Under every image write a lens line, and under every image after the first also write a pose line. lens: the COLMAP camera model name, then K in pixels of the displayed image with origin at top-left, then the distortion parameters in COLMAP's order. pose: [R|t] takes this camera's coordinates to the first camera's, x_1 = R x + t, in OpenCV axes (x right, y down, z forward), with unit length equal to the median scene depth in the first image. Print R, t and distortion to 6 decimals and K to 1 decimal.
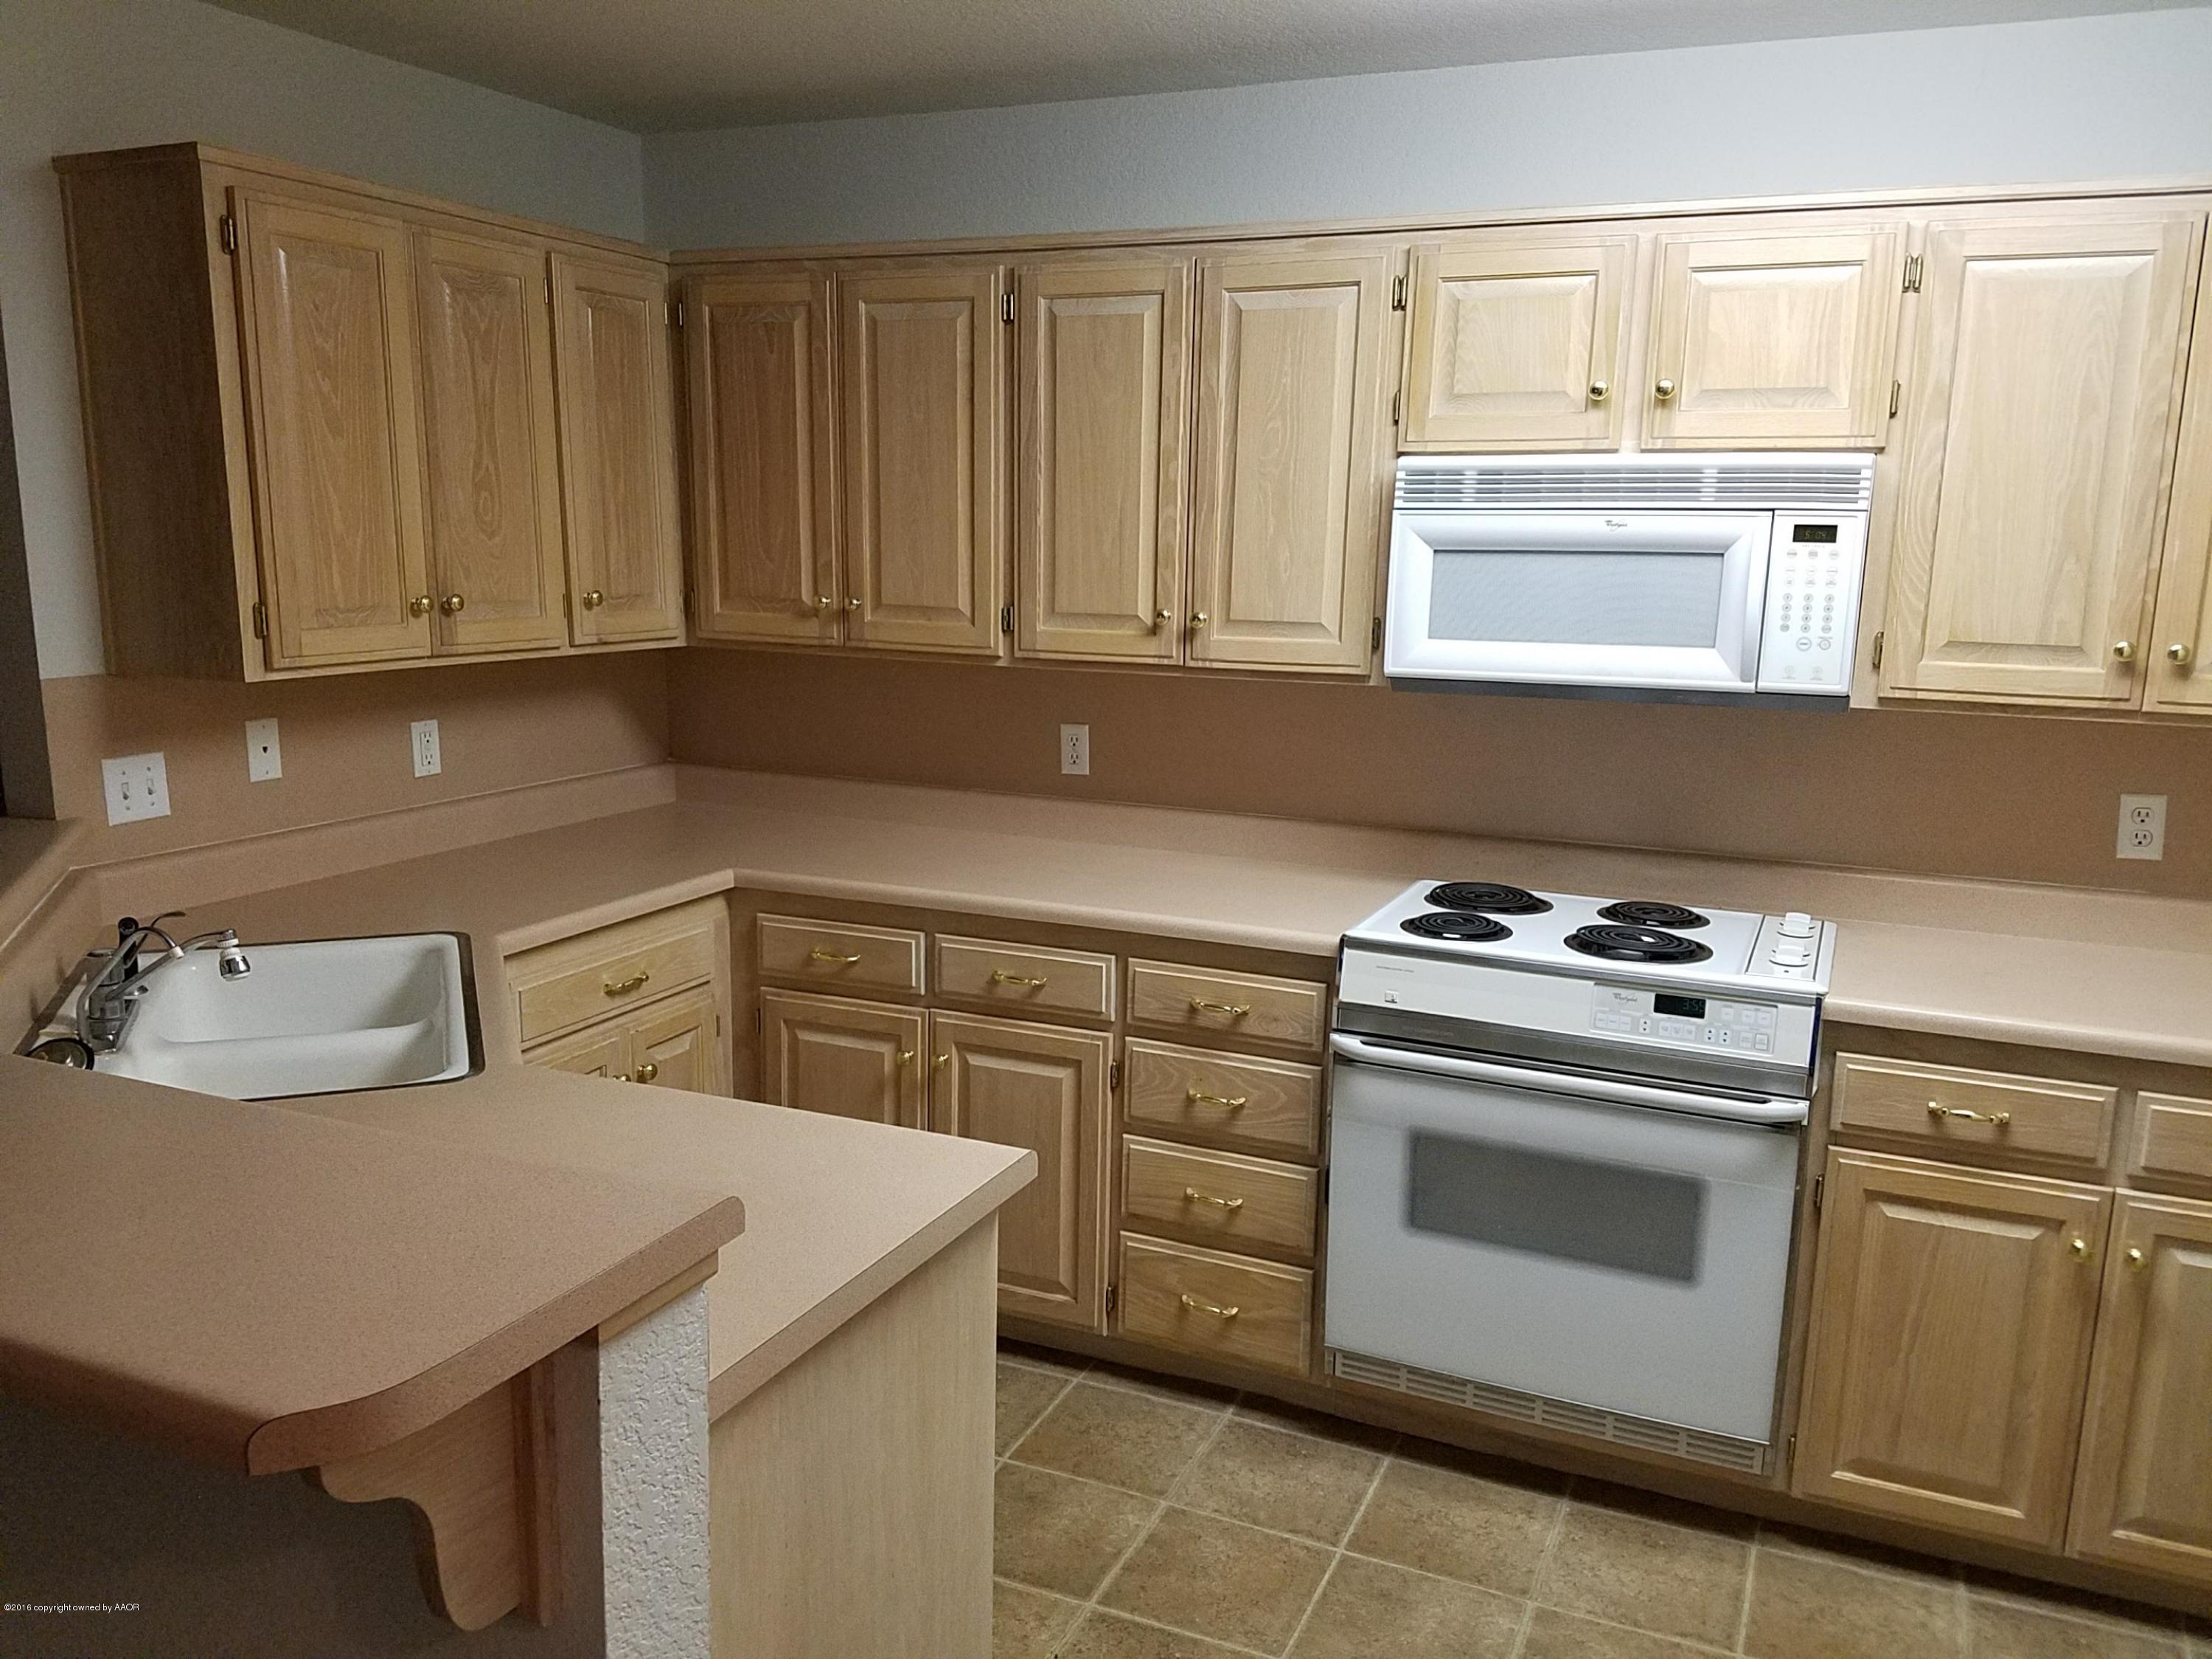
lens RADIAL K [[1701.2, 0, 1101.7], [0, 1701.2, 919.2], [0, 0, 1]] dist [0.193301, -0.300857]
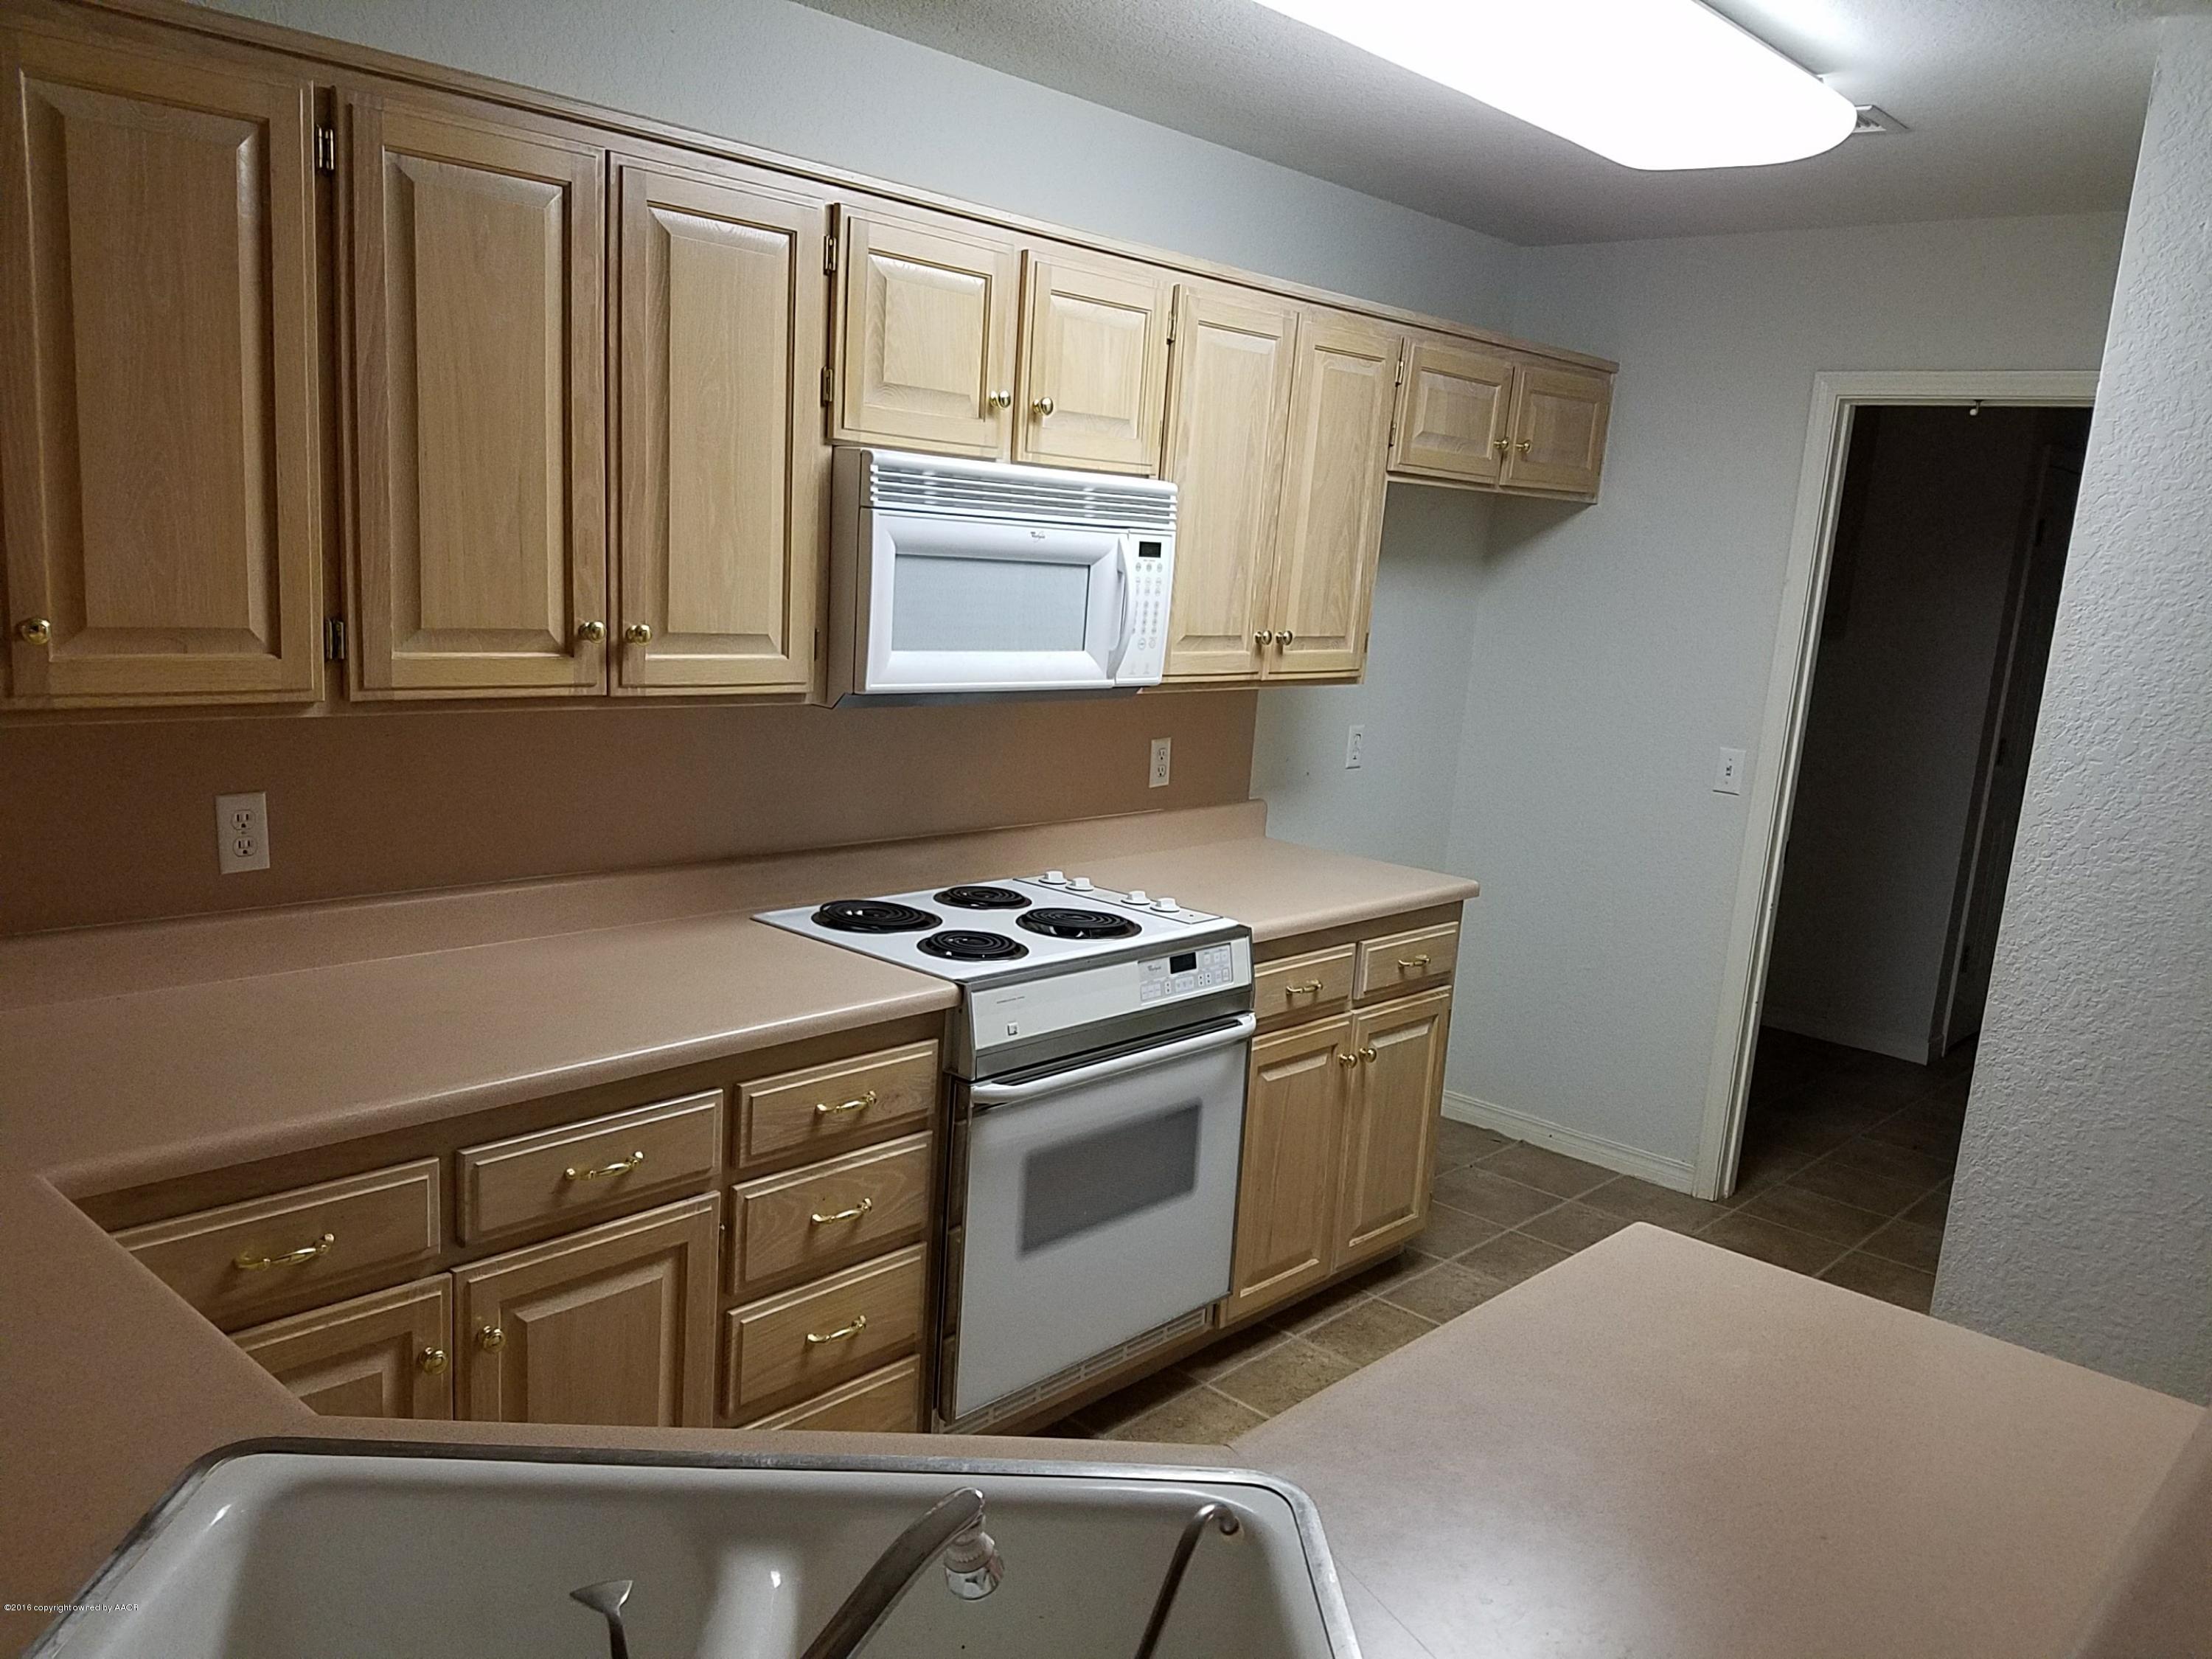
lens RADIAL K [[1701.2, 0, 1101.7], [0, 1701.2, 919.2], [0, 0, 1]] dist [0.193301, -0.300857]
pose [[0.306583, -0.207027, 0.929057, -0.668158], [0.154738, 0.973916, 0.165961, -0.159991], [-0.939182, 0.092880, 0.330622, 0.614104]]
